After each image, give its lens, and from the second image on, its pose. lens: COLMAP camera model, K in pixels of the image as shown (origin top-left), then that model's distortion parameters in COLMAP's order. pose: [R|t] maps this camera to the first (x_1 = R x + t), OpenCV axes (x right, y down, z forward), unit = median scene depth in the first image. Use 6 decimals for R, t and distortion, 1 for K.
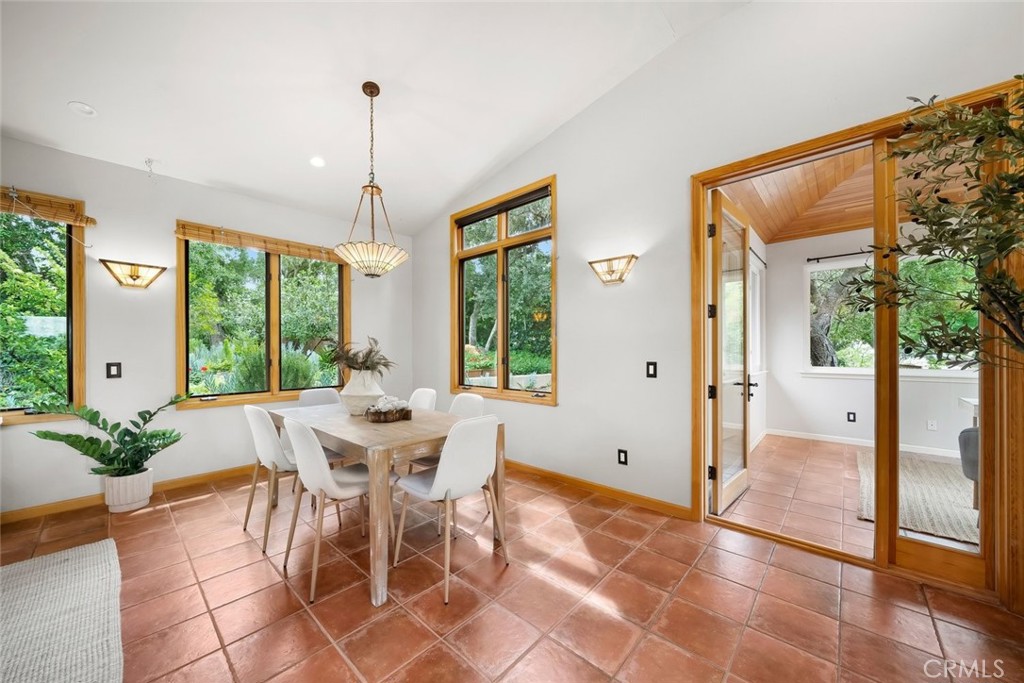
lens RADIAL K [[371.3, 0, 510.8], [0, 371.3, 348.4], [0, 0, 1]] dist [-0.000424, 0.000045]
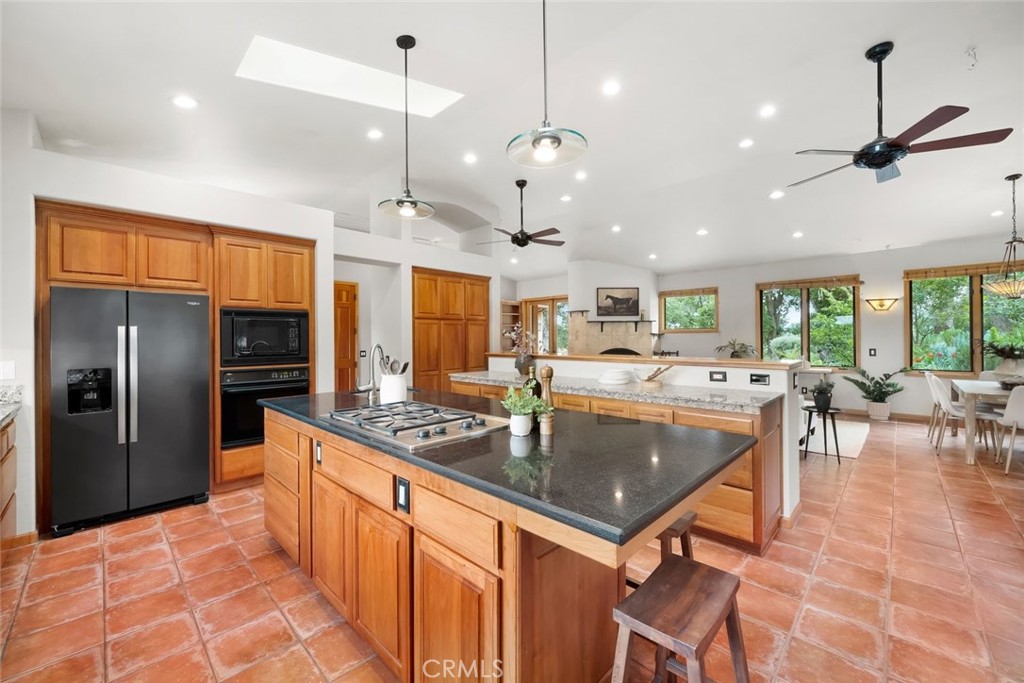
lens RADIAL K [[401.1, 0, 508.0], [0, 401.1, 336.8], [0, 0, 1]] dist [-0.003433, -0.000330]
pose [[-0.033632, -0.003470, -0.999428, 1.237430], [0.003945, 0.999986, -0.003604, -0.026450], [0.999426, -0.004064, -0.033618, -0.963066]]
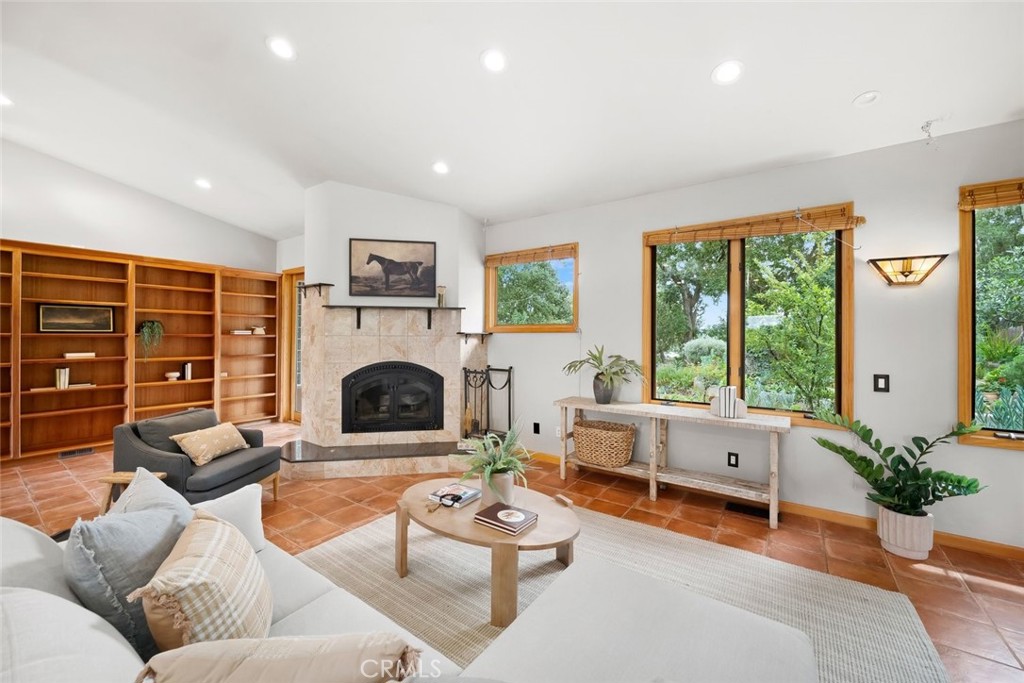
lens RADIAL K [[401.1, 0, 513.1], [0, 401.1, 334.6], [0, 0, 1]] dist [-0.003433, -0.000330]
pose [[0.130821, -0.004807, -0.991394, -0.253330], [-0.007893, 0.999951, -0.005890, -0.043920], [0.991375, 0.008596, 0.130777, 0.014149]]
